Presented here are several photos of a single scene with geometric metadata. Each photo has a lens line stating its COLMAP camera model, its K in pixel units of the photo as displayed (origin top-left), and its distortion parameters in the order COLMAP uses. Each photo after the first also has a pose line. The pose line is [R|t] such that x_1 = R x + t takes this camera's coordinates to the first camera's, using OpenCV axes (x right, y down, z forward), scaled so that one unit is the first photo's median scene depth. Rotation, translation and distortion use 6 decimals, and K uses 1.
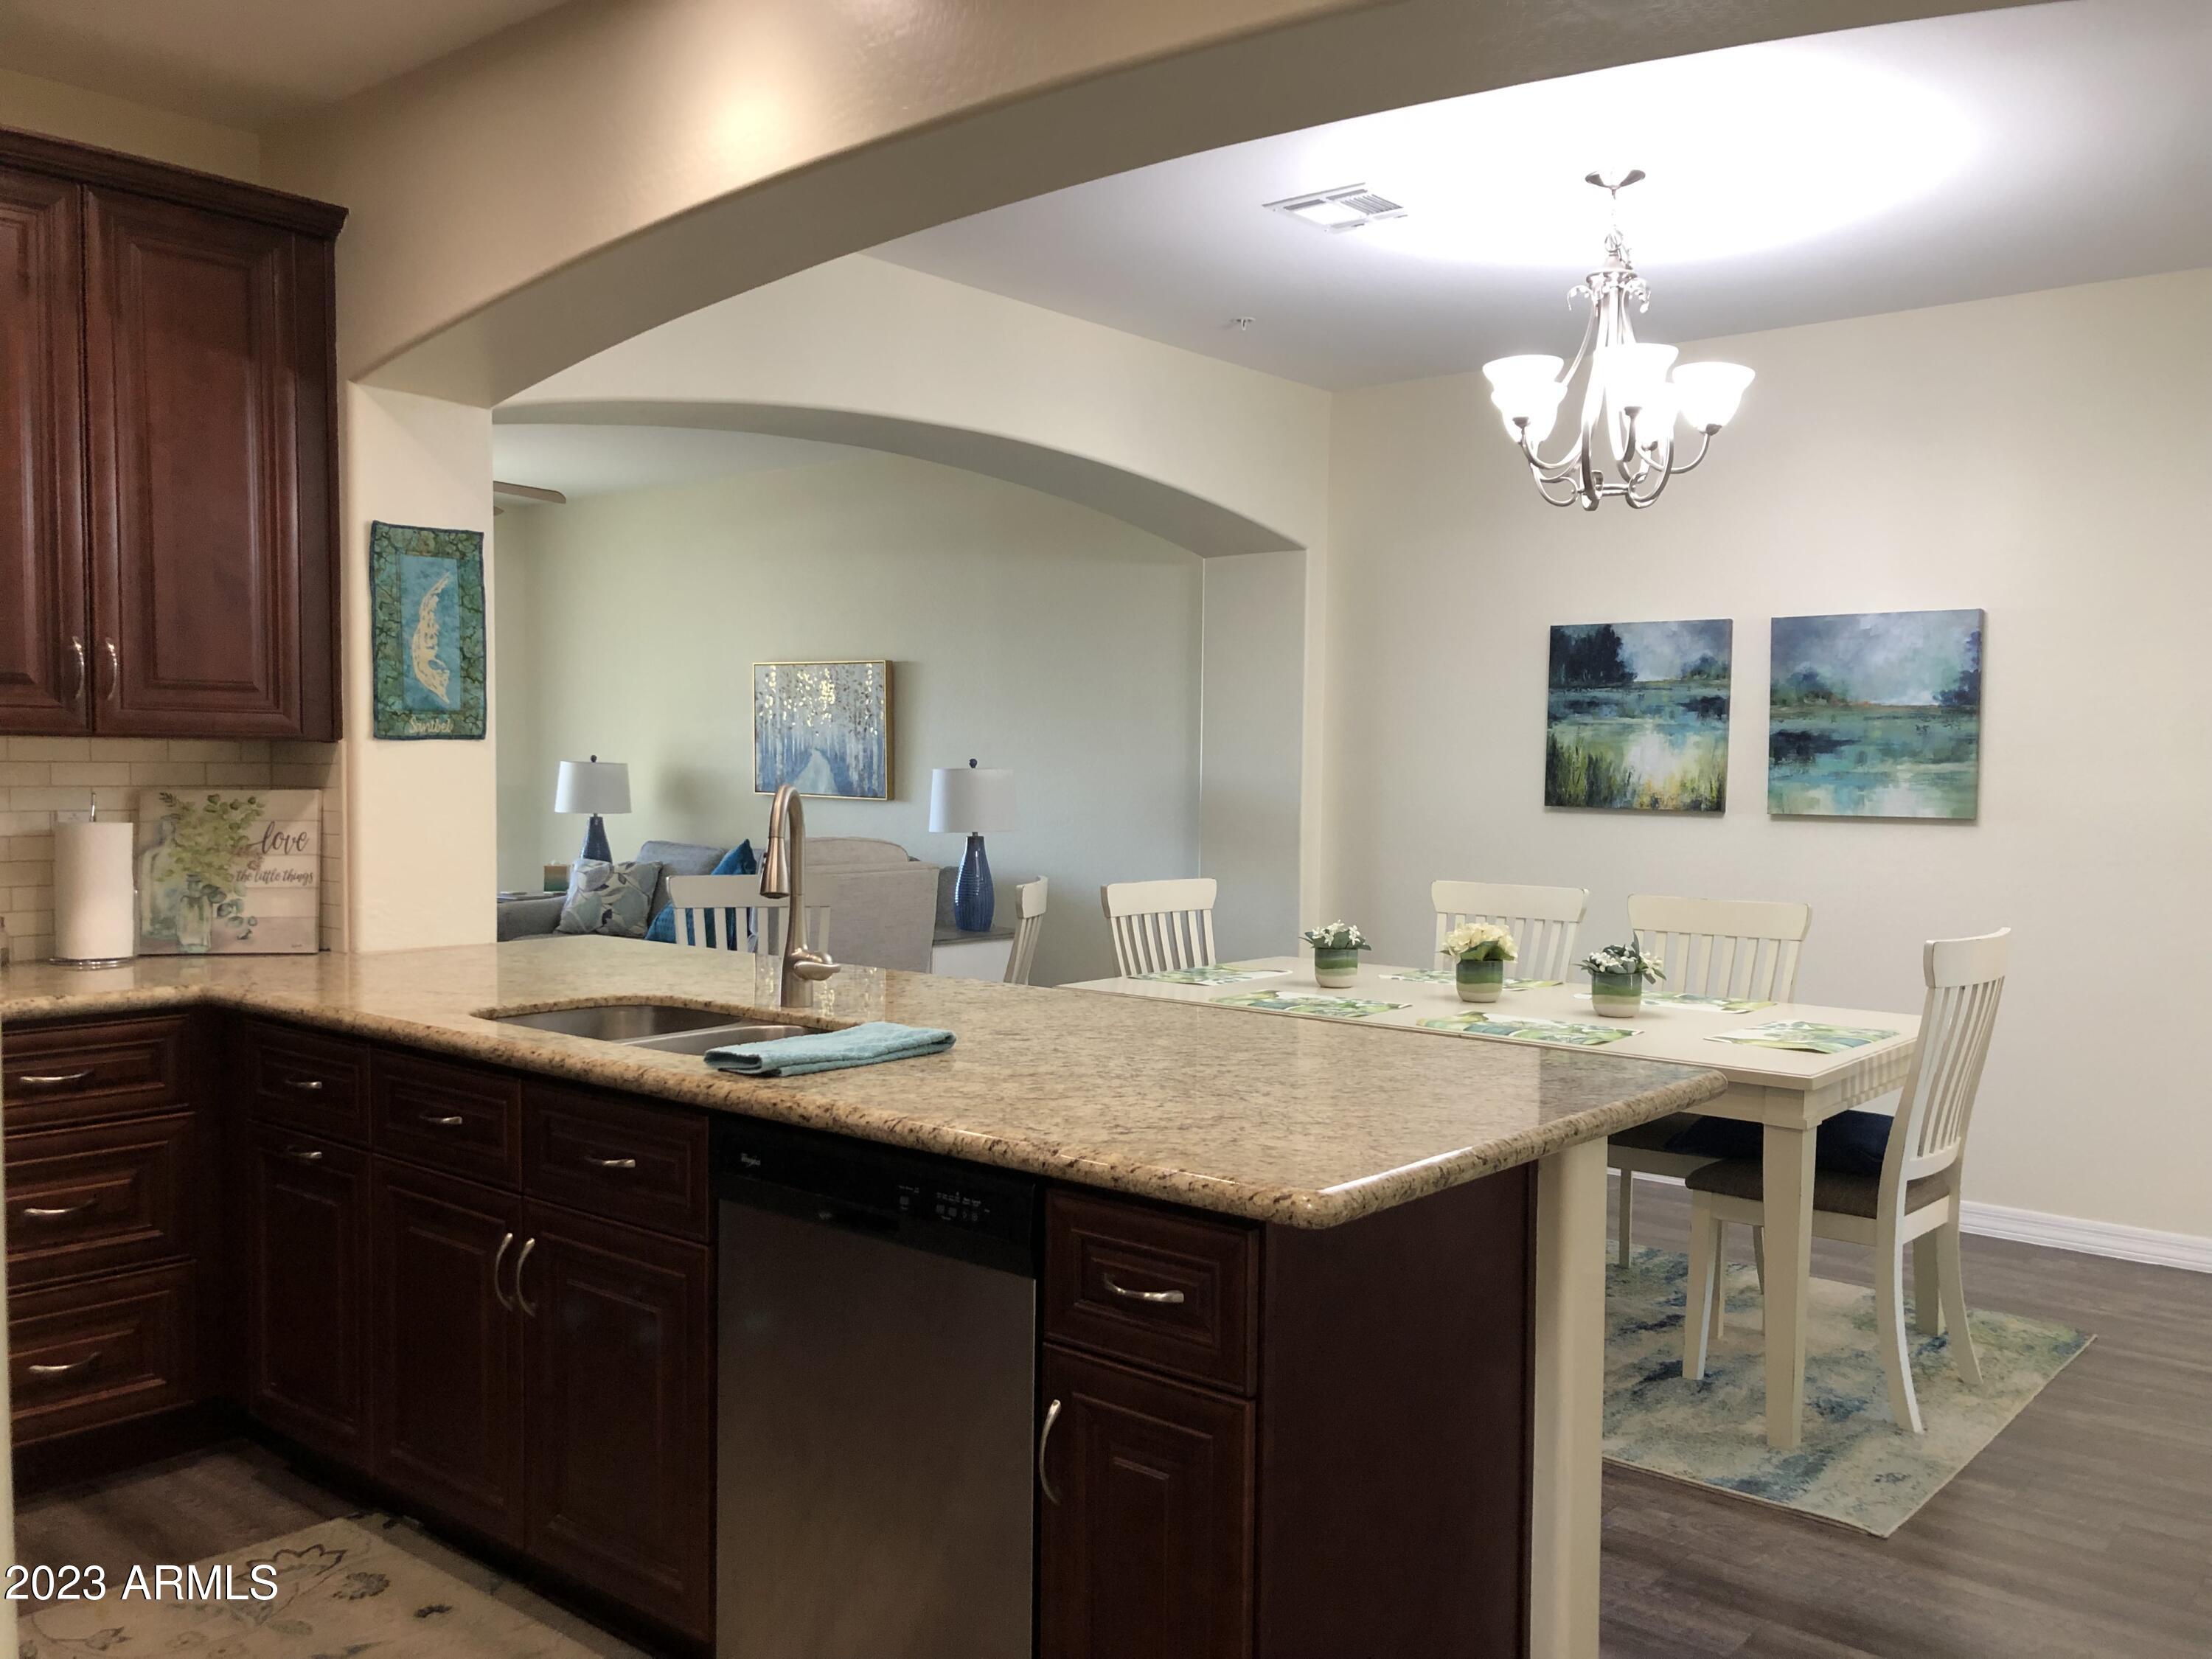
lens RADIAL K [[1820.8, 0, 1139.8], [0, 1820.8, 830.3], [0, 0, 1]] dist [0.026532, -0.029140]
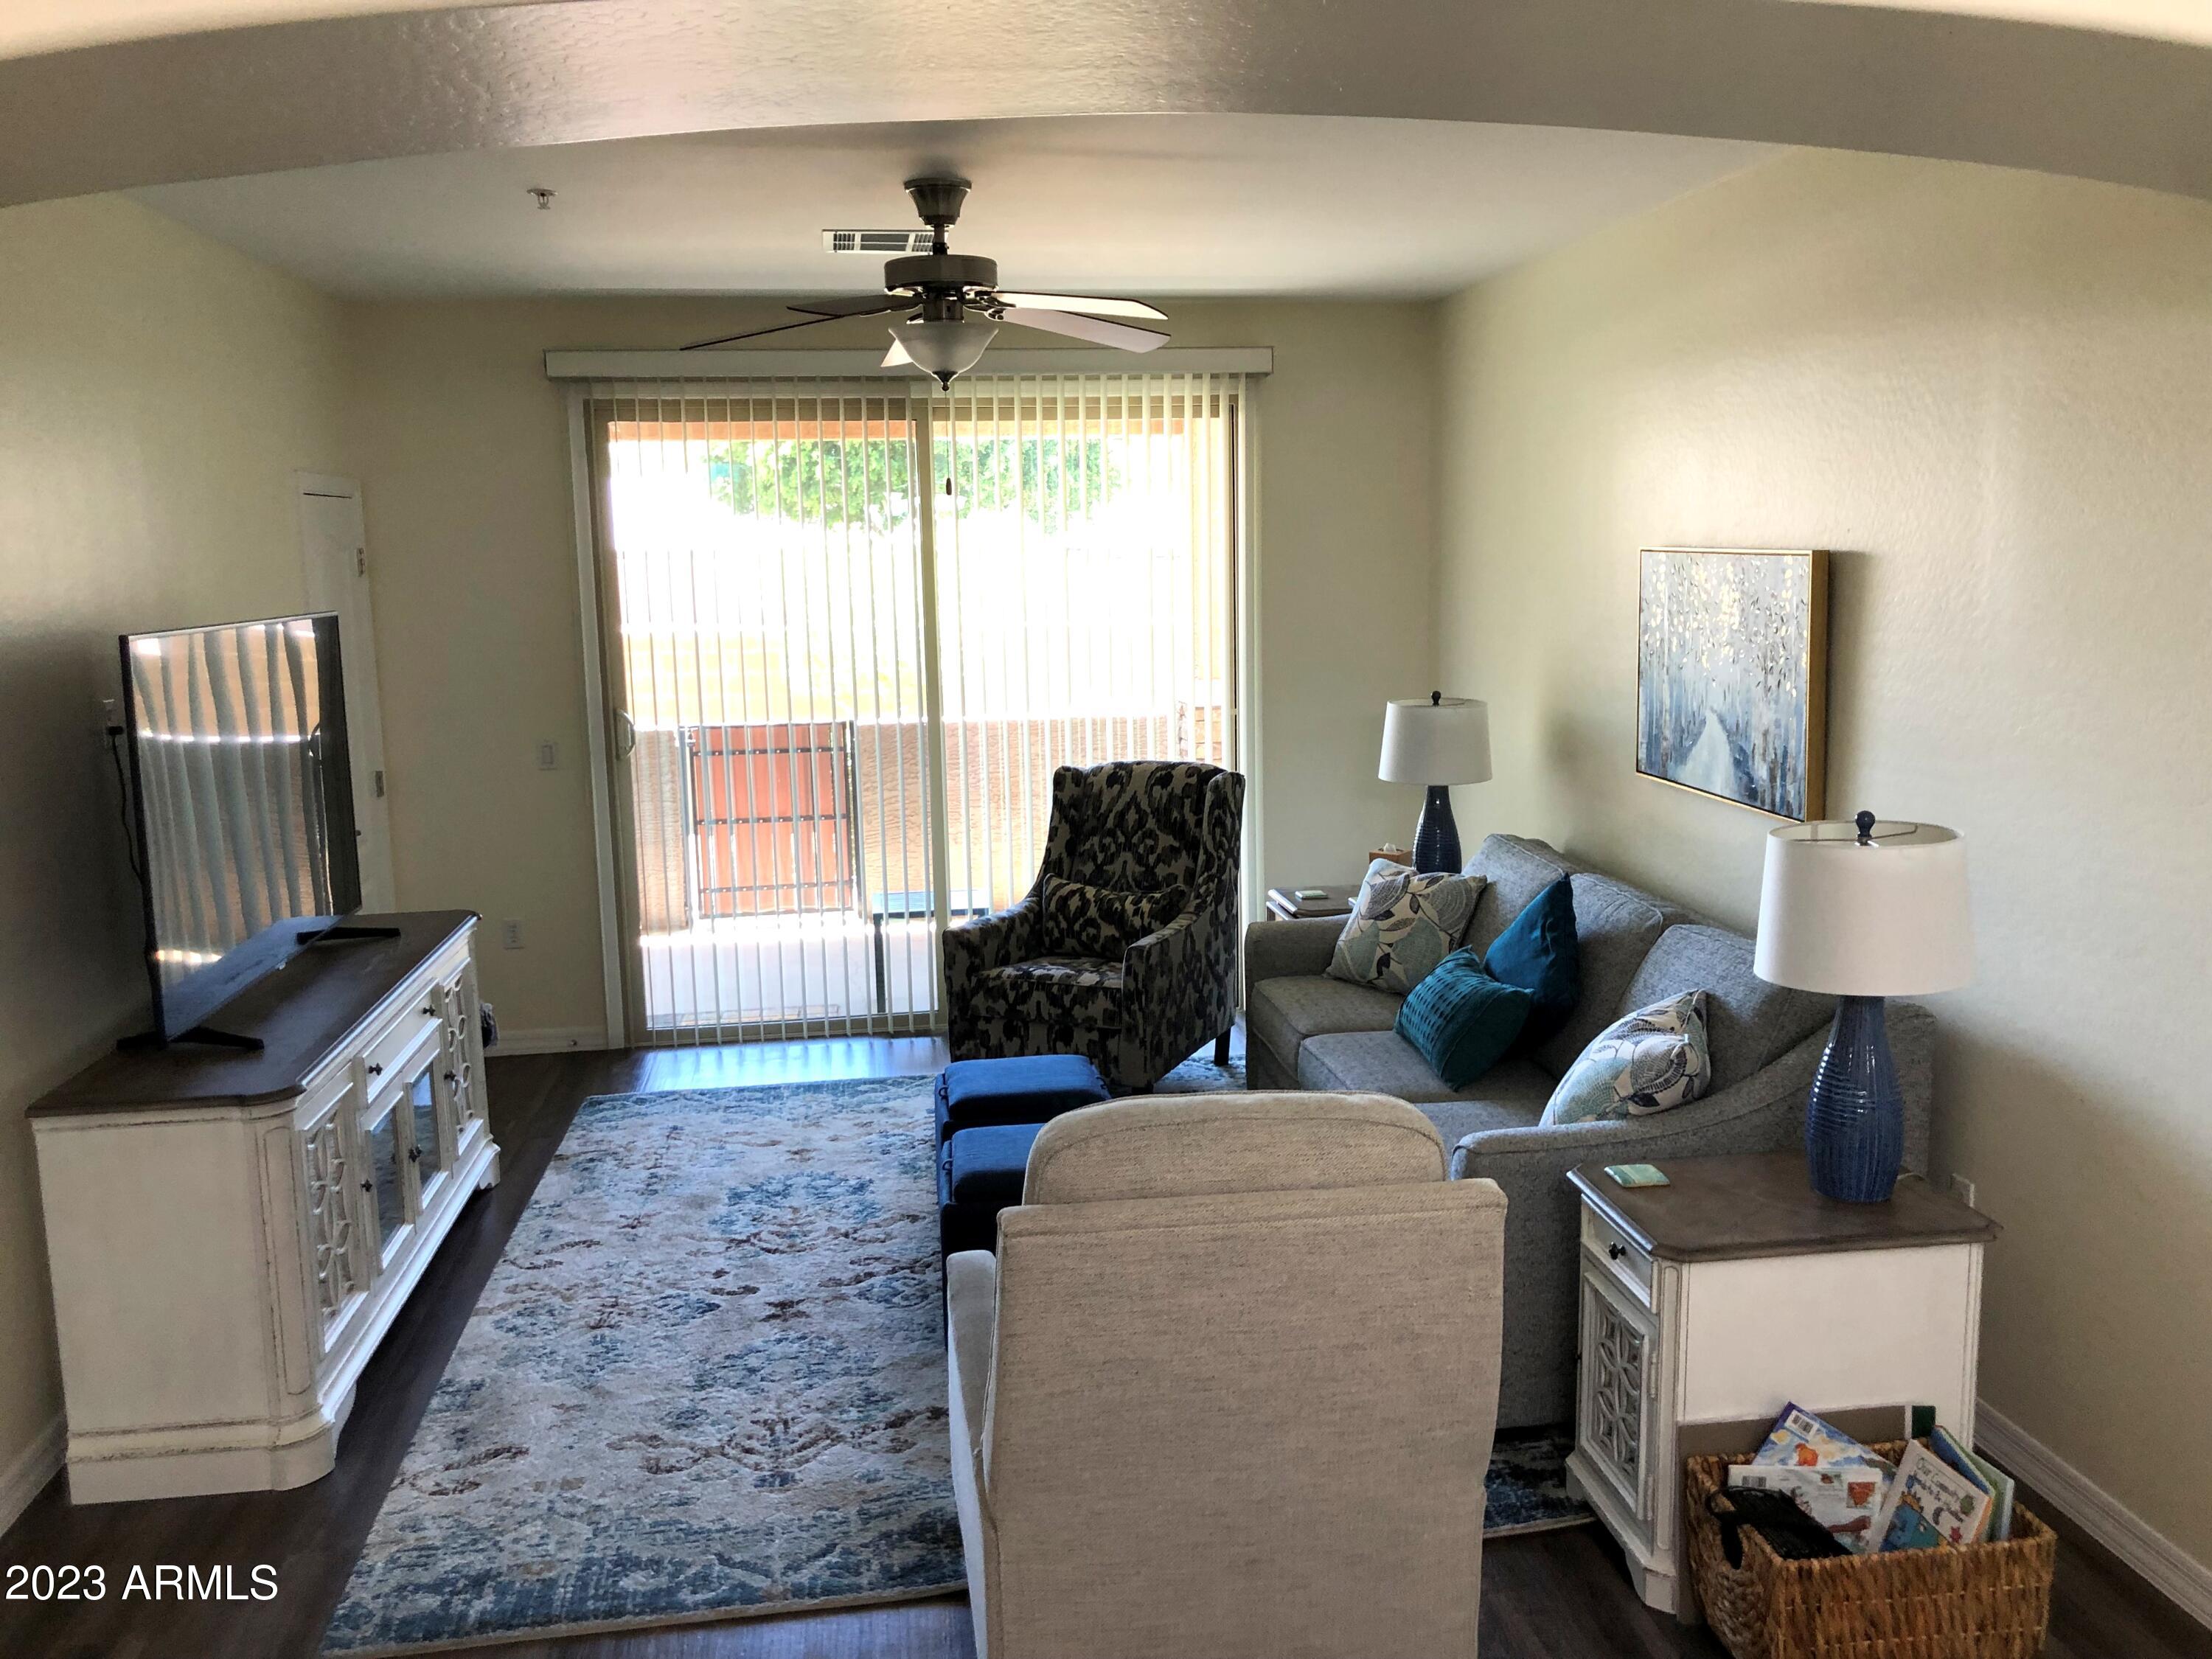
lens RADIAL K [[1820.8, 0, 1112.8], [0, 1820.8, 824.9], [0, 0, 1]] dist [0.026532, -0.029140]
pose [[0.734061, 0.078218, -0.674564, 0.131616], [0.000364, 0.993299, 0.115572, -0.156111], [0.679083, -0.085082, 0.729114, 1.005150]]
